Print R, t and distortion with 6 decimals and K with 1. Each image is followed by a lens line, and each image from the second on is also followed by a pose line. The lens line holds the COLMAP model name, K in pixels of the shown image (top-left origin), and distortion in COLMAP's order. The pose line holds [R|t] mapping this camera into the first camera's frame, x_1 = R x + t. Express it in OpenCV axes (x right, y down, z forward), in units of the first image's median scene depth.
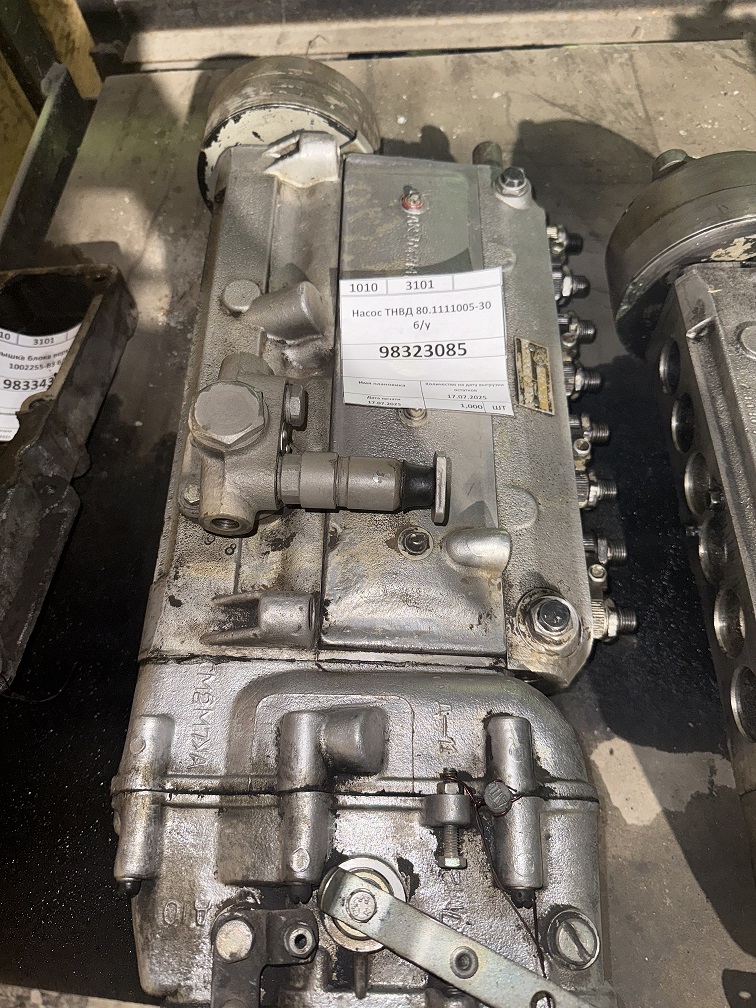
lens RADIAL K [[714.9, 0, 376.2], [0, 714.9, 519.6], [0, 0, 1]] dist [-0.022032, -0.000580]
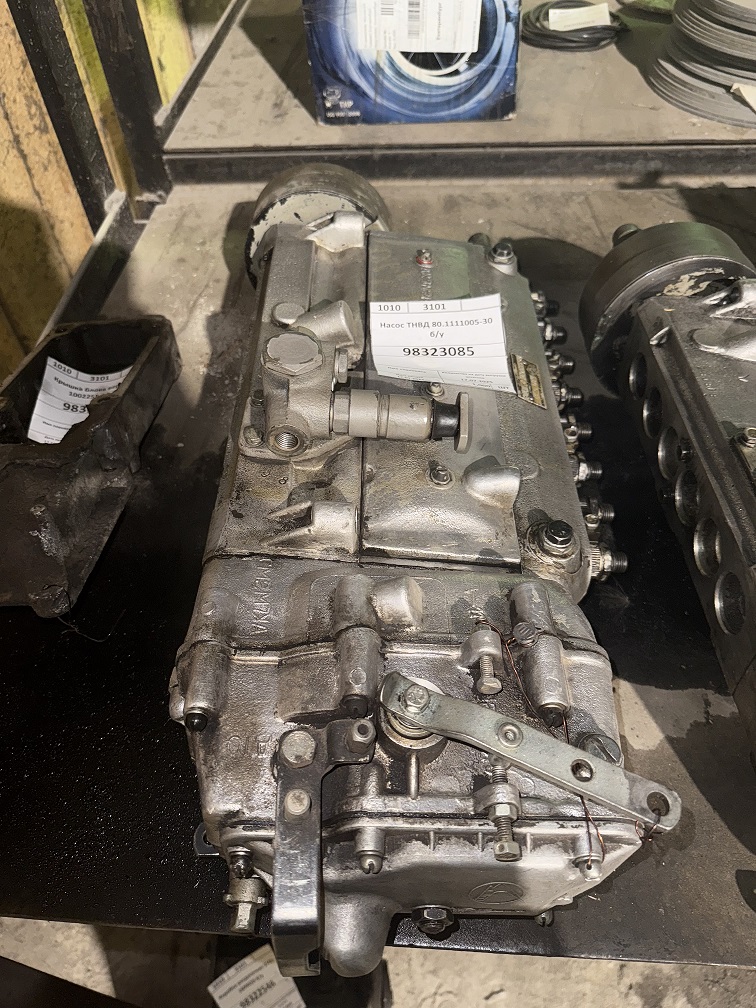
lens RADIAL K [[708.0, 0, 377.3], [0, 708.0, 533.4], [0, 0, 1]] dist [0.032209, -0.083787]
pose [[0.998960, 0.016420, 0.042525, -0.077408], [-0.006008, 0.972160, -0.234239, 0.315213], [-0.045188, 0.233740, 0.971248, -0.095807]]
